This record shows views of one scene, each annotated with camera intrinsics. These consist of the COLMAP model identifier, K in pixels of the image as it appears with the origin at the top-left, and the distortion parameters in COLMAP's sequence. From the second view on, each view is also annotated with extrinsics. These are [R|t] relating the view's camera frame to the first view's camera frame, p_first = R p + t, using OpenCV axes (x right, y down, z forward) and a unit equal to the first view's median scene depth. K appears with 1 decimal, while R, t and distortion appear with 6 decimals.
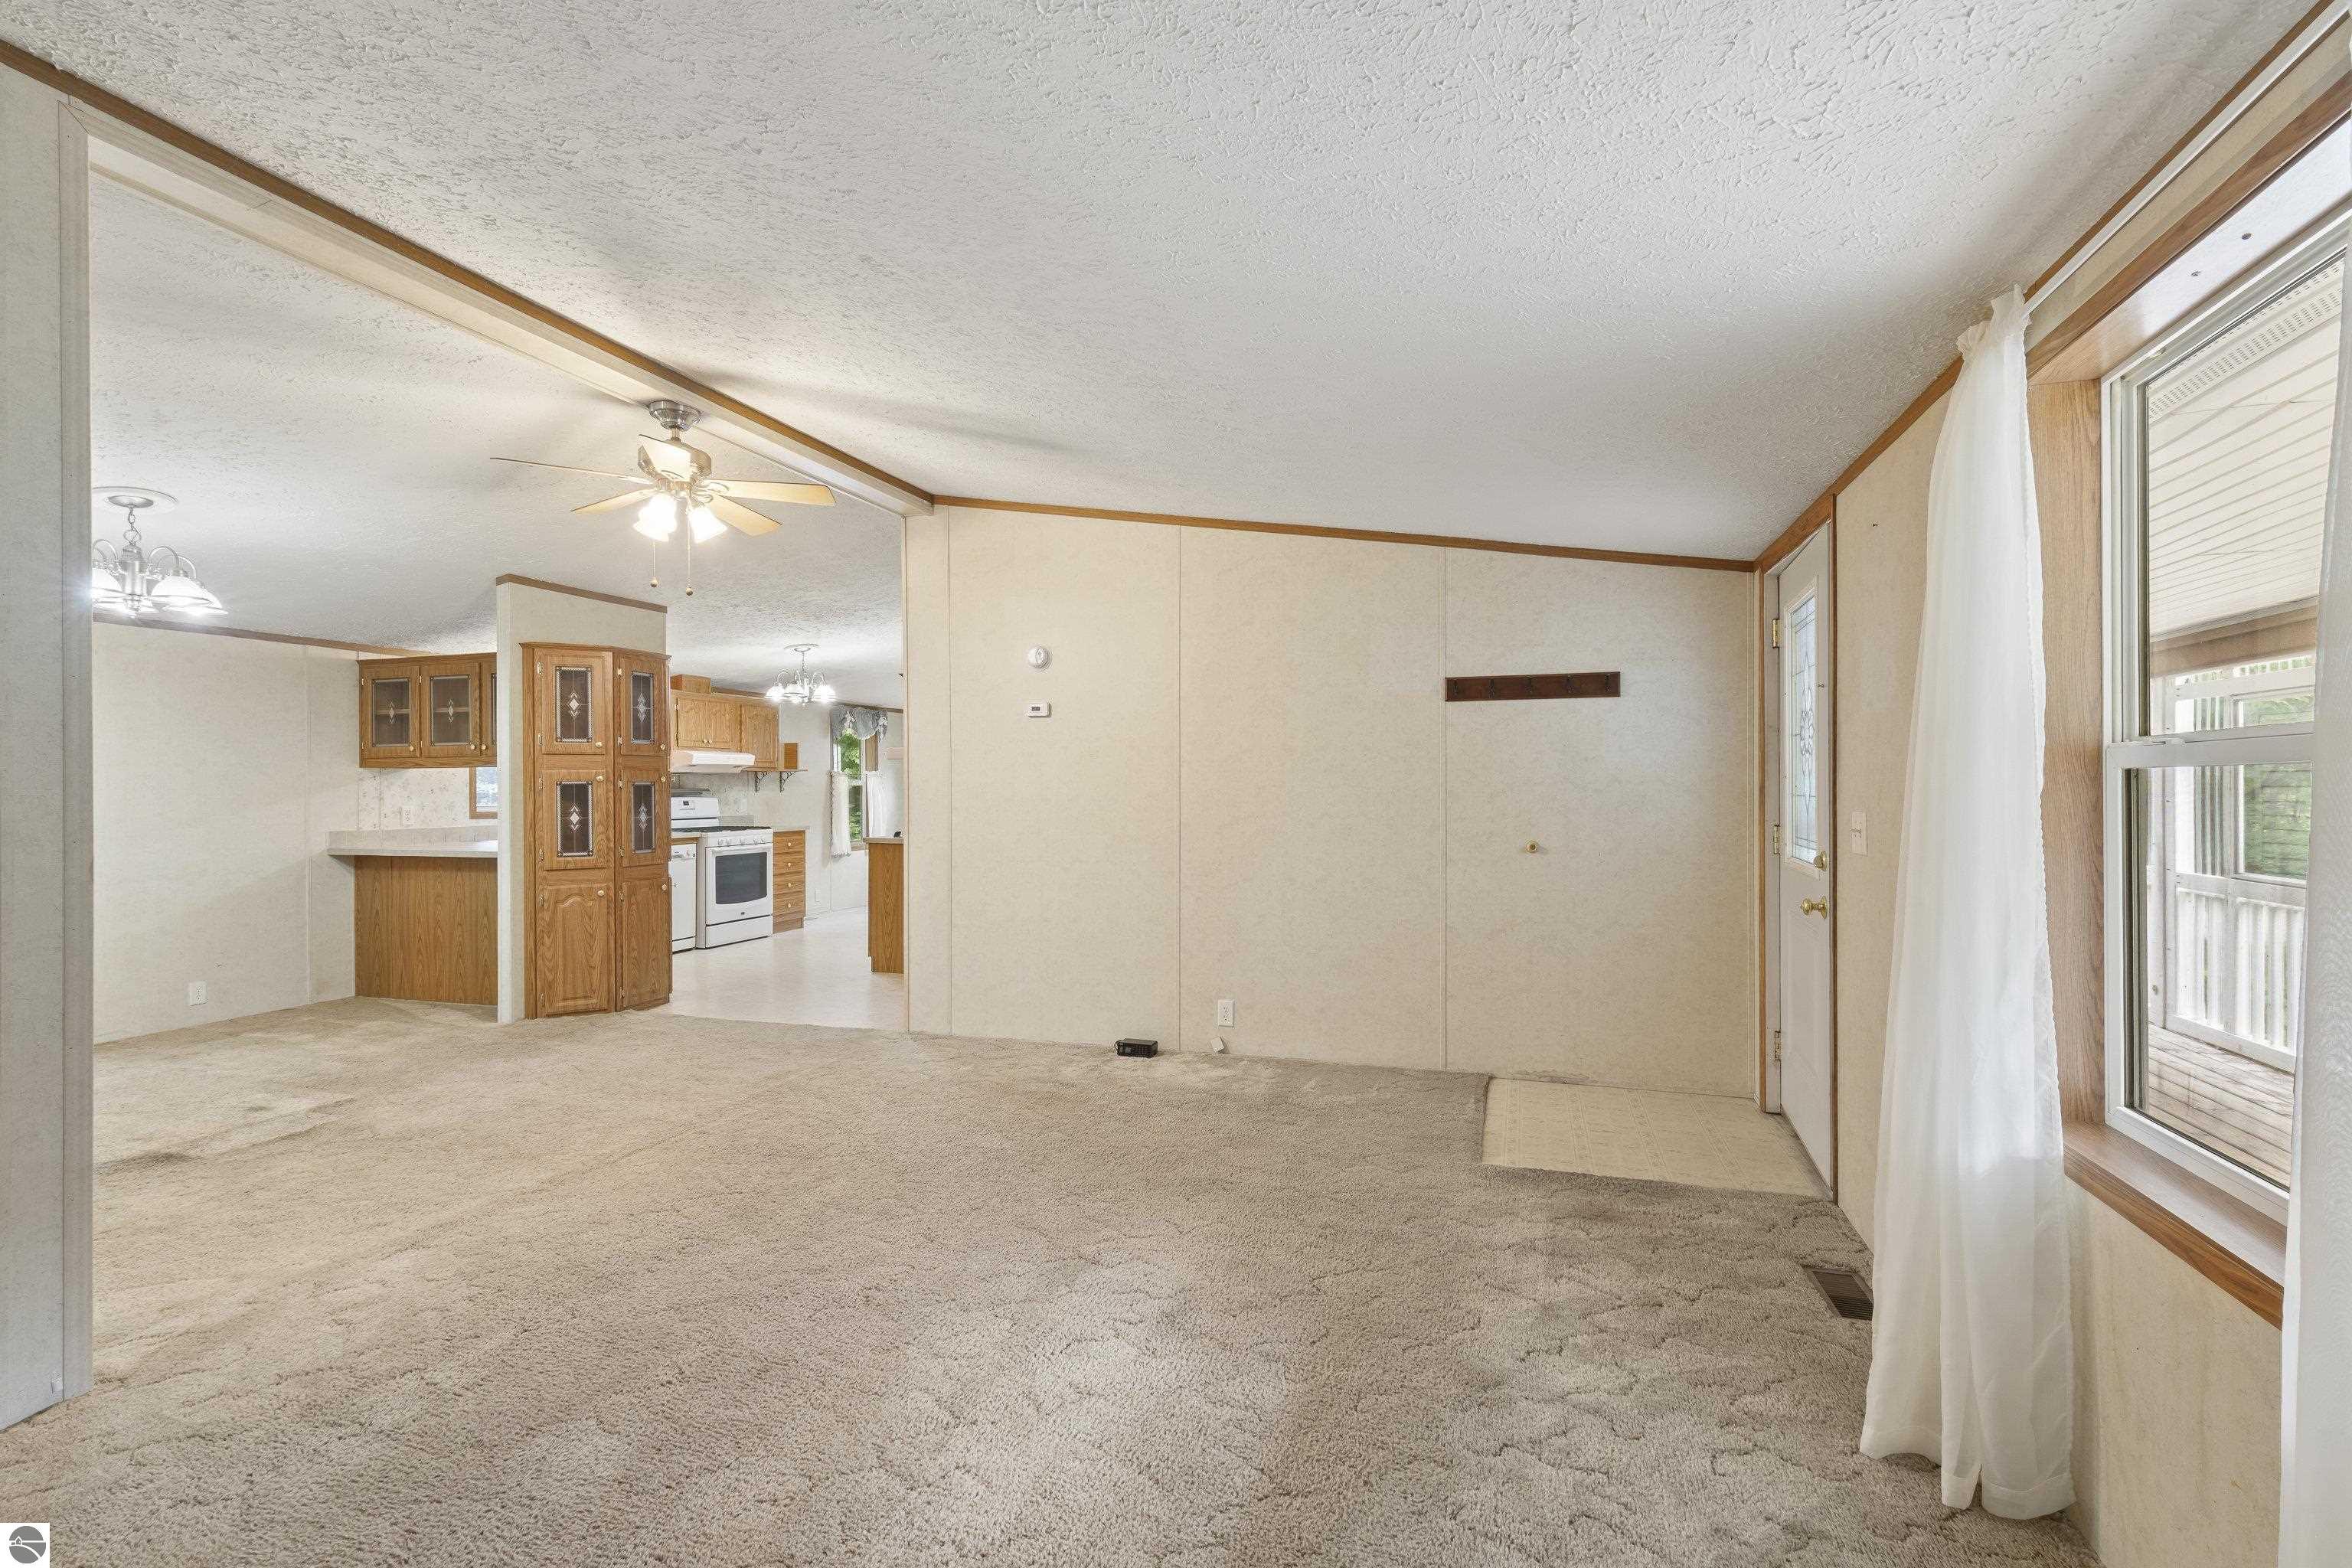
lens RADIAL K [[1053.4, 0, 1177.1], [0, 1053.4, 785.3], [0, 0, 1]] dist [-0.003534, -0.000087]
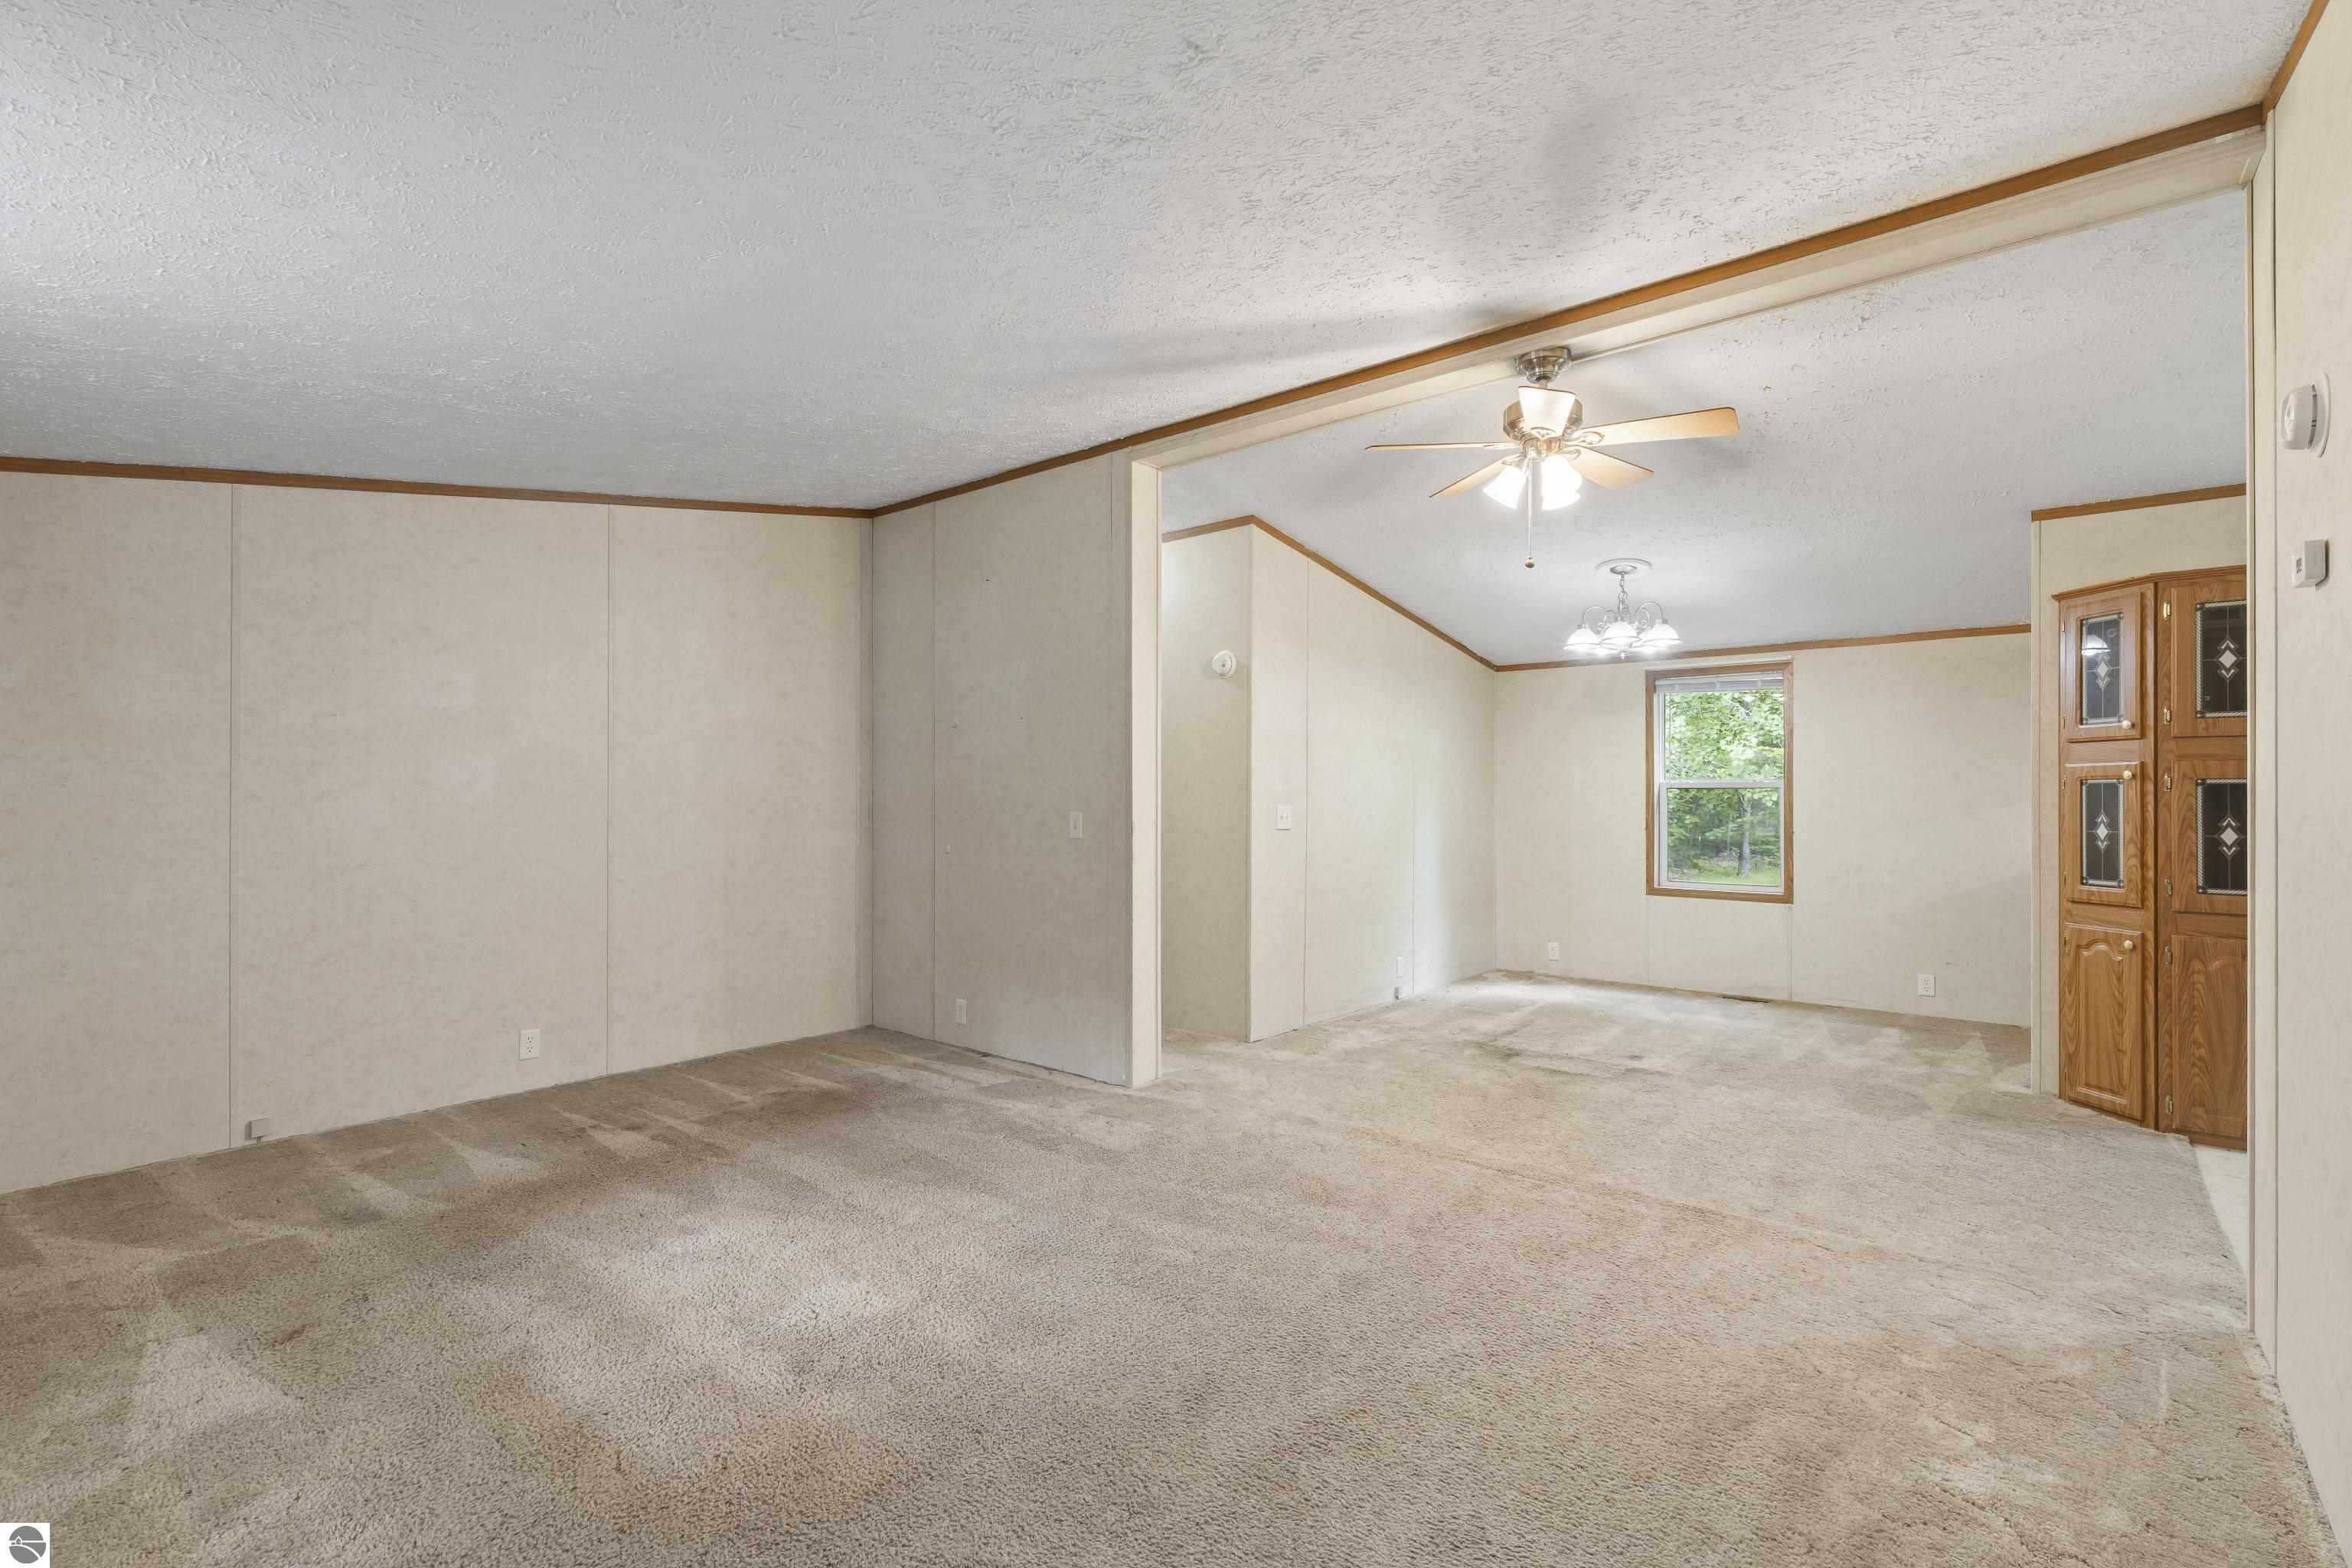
lens RADIAL K [[1053.4, 0, 1187.7], [0, 1053.4, 788.7], [0, 0, 1]] dist [-0.003534, -0.000087]
pose [[-0.359010, 0.003031, -0.933329, 0.299105], [0.000648, 0.999995, 0.002999, 0.000283], [0.933334, 0.000472, -0.359010, 0.684008]]
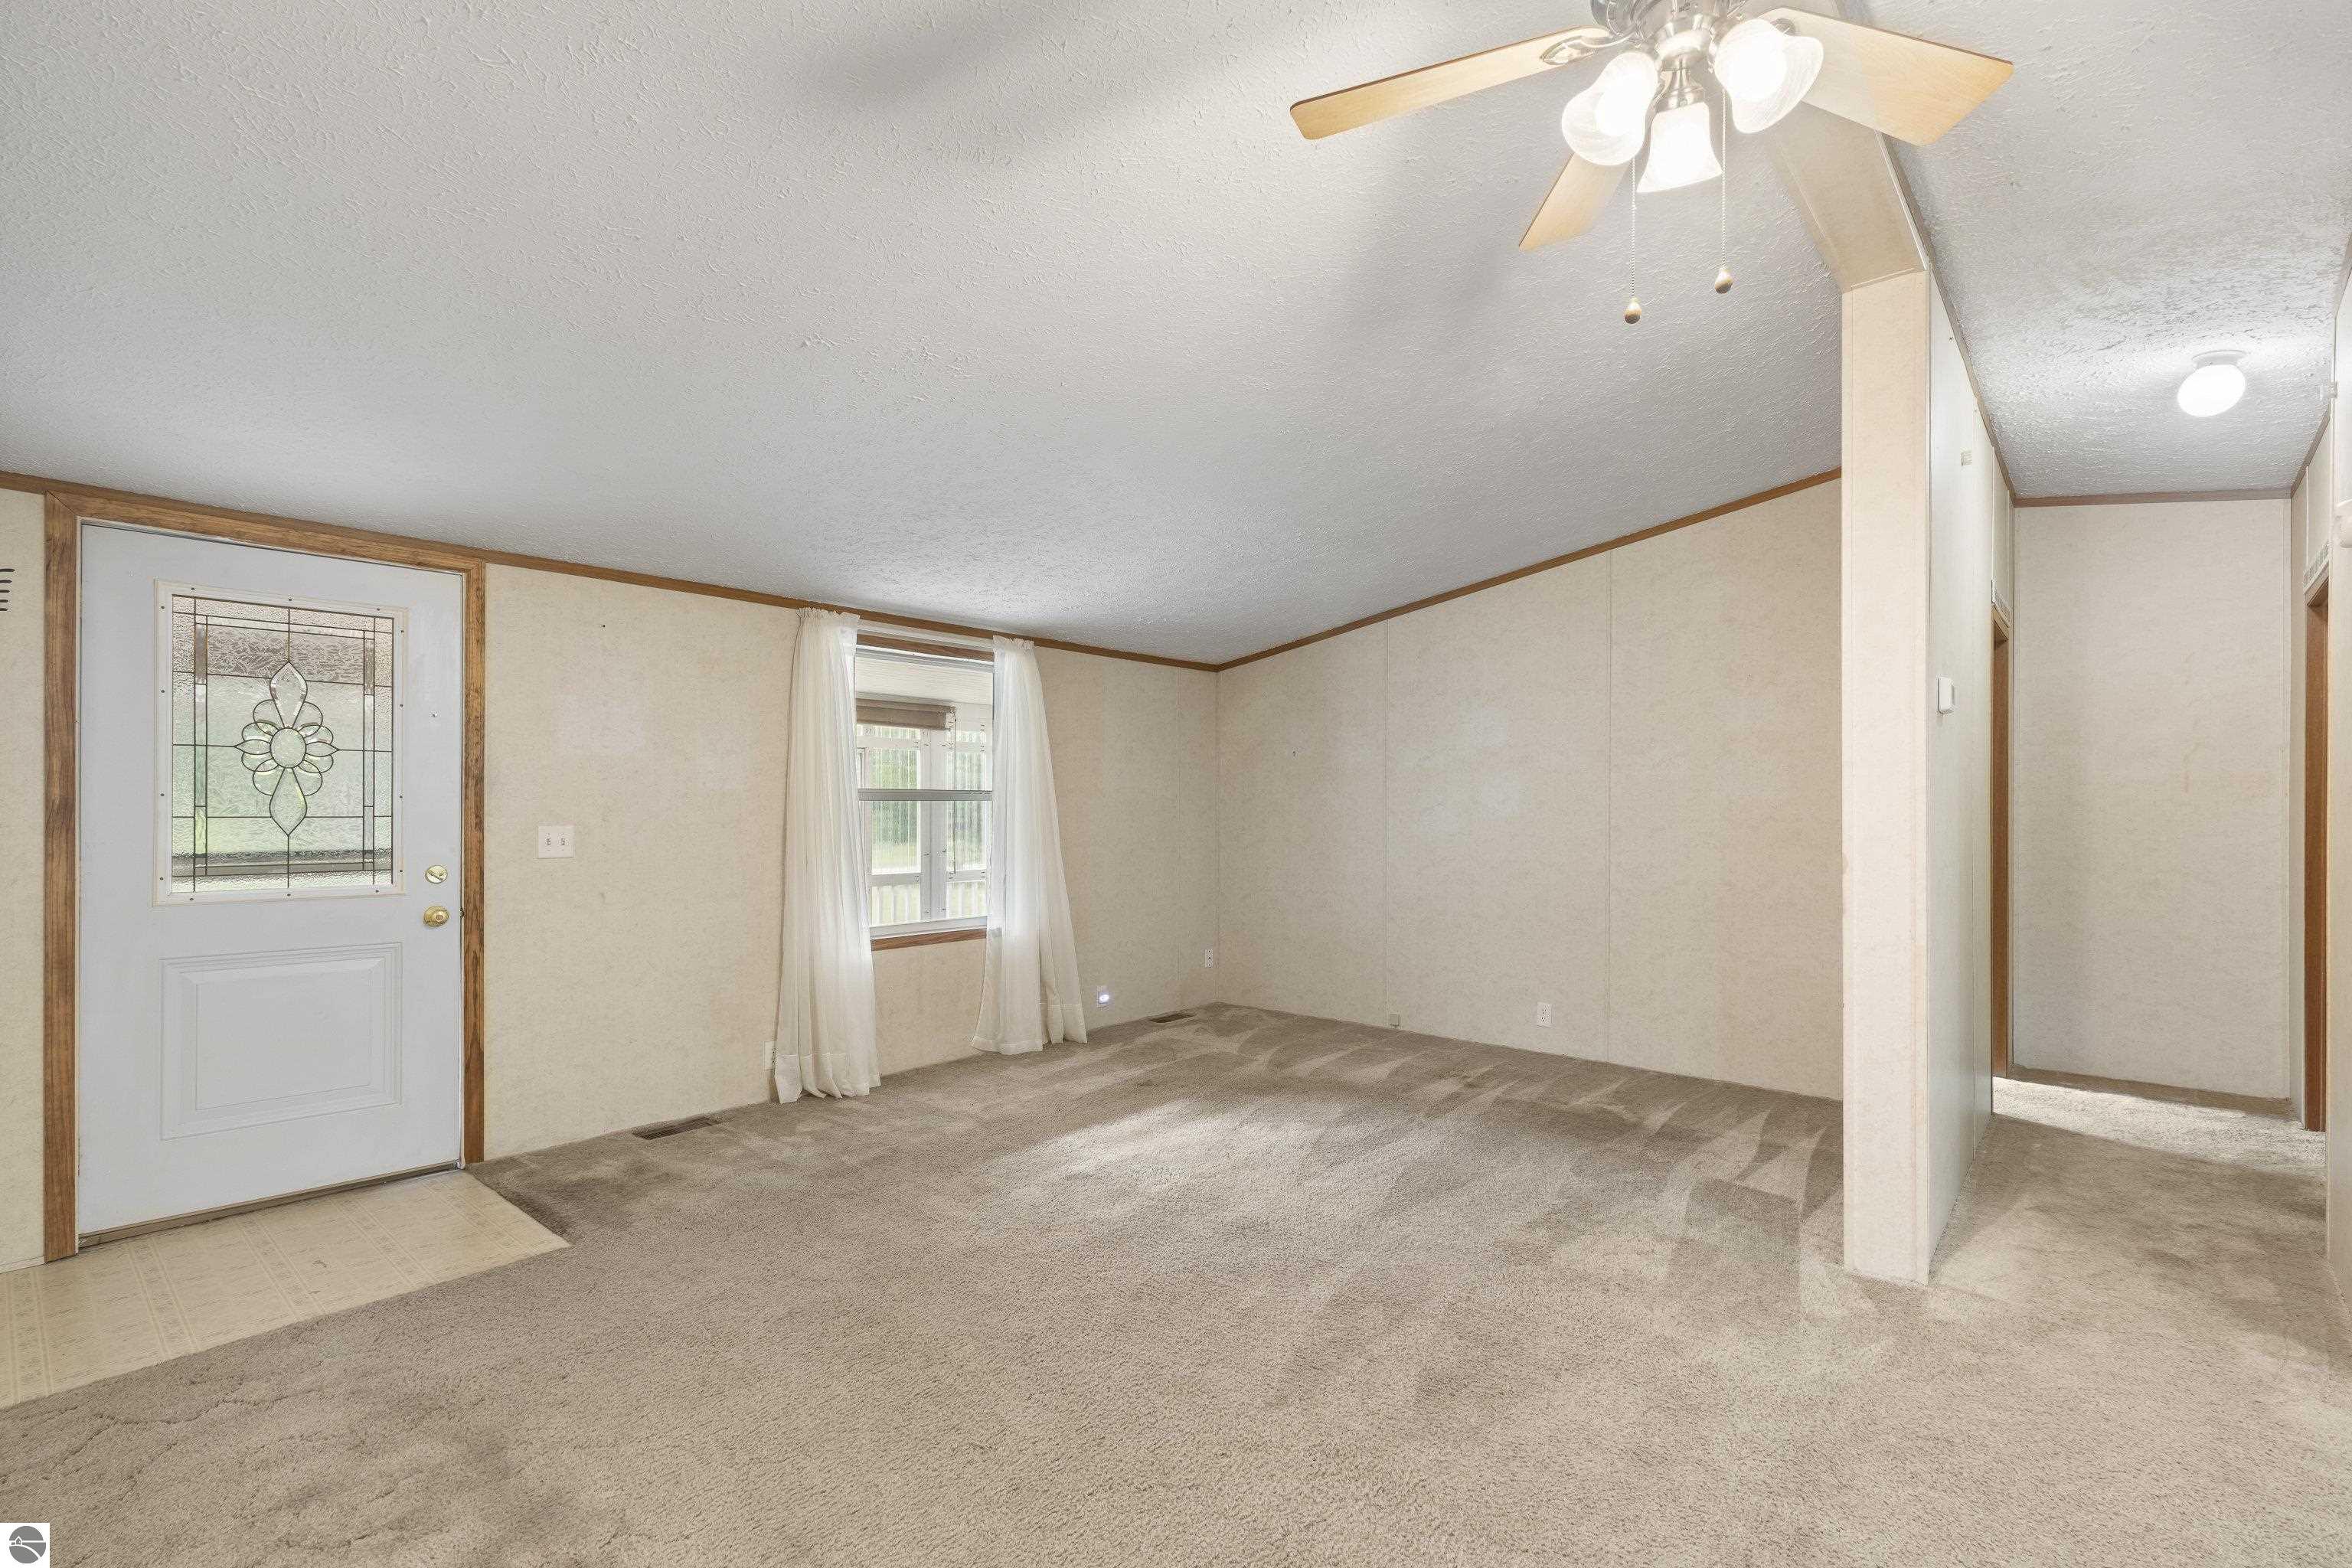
lens RADIAL K [[1053.4, 0, 1186.6], [0, 1053.4, 802.7], [0, 0, 1]] dist [-0.003534, -0.000087]
pose [[-0.915298, 0.014285, 0.402524, -0.323077], [0.011290, 0.999888, -0.009814, 0.004116], [-0.402619, -0.004438, -0.915357, 0.948602]]
